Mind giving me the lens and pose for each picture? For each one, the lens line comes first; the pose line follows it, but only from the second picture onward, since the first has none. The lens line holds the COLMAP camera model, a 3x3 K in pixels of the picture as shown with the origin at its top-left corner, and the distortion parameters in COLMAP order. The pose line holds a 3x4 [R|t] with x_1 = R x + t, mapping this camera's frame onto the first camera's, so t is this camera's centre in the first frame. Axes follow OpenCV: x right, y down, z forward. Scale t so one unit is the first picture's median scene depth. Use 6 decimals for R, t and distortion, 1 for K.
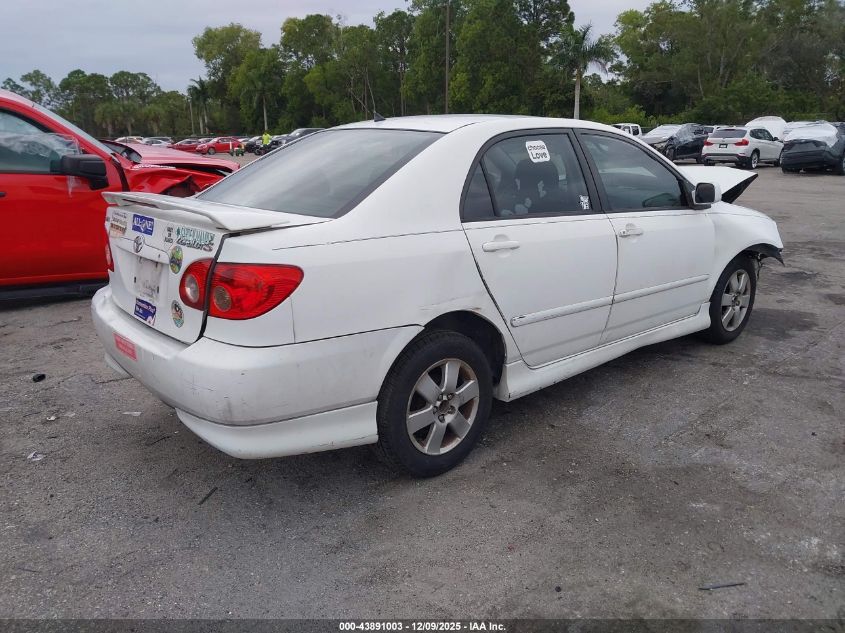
lens RADIAL K [[651.4, 0, 422.9], [0, 651.4, 336.5], [0, 0, 1]] dist [0.014536, 0.005995]
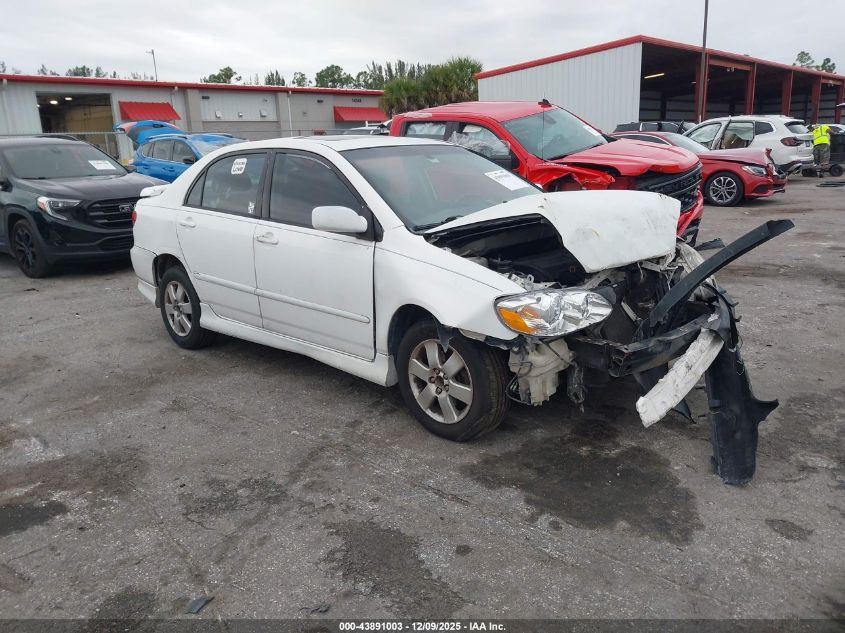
lens RADIAL K [[669.5, 0, 425.8], [0, 669.5, 316.8], [0, 0, 1]] dist [0.018158, -0.013256]
pose [[0.119312, 0.257195, -0.958966, 1.687705], [-0.262273, 0.939721, 0.219402, -0.404349], [0.957589, 0.225334, 0.179575, 1.208299]]
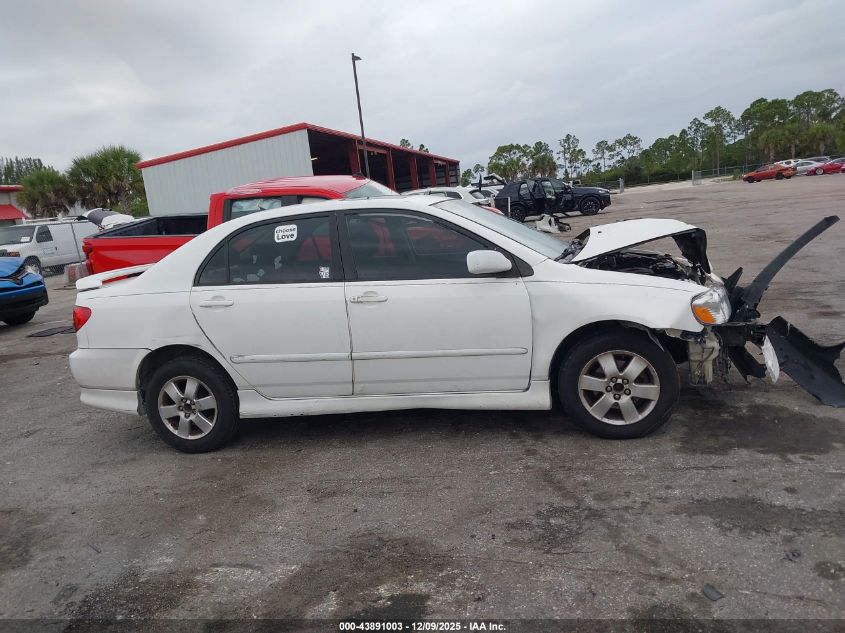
lens RADIAL K [[669.5, 0, 425.8], [0, 669.5, 316.8], [0, 0, 1]] dist [0.018158, -0.013256]
pose [[0.607808, 0.082142, -0.789824, 1.428128], [-0.137765, 0.990460, -0.003009, -0.155174], [0.782043, 0.110639, 0.613326, 0.422284]]
